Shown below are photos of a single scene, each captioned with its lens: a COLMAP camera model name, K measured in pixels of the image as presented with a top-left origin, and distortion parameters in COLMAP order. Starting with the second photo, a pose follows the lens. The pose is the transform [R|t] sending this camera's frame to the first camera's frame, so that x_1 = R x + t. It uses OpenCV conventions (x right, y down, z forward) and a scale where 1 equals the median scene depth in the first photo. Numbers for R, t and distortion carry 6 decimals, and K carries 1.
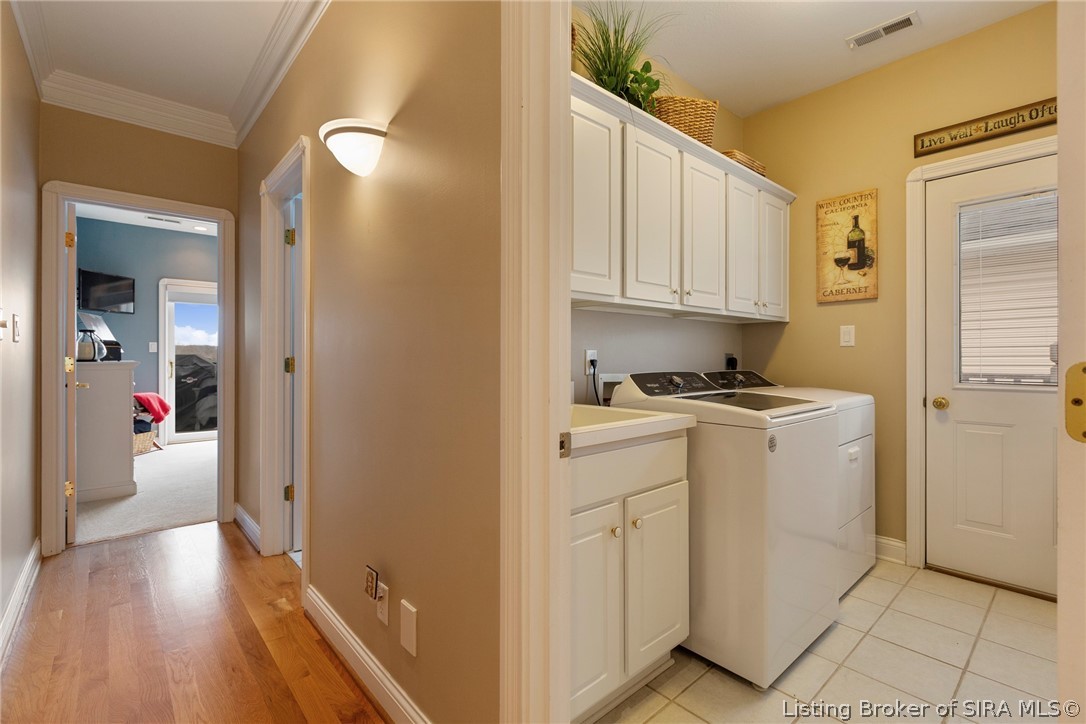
lens RADIAL K [[493.3, 0, 542.4], [0, 493.3, 359.2], [0, 0, 1]] dist [0.004577, -0.002760]
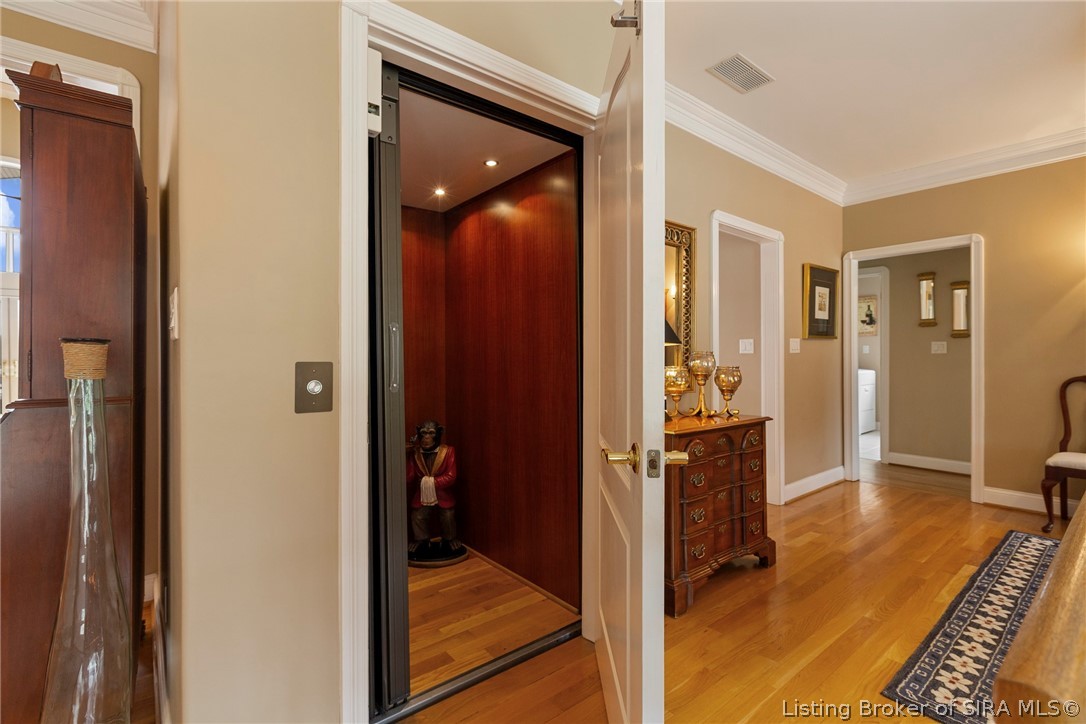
lens RADIAL K [[493.3, 0, 544.0], [0, 493.3, 359.3], [0, 0, 1]] dist [0.004577, -0.002760]
pose [[0.999491, -0.000600, -0.031882, -1.033575], [0.000572, 0.999999, -0.000893, 0.005159], [0.031883, 0.000874, 0.999491, -1.720638]]
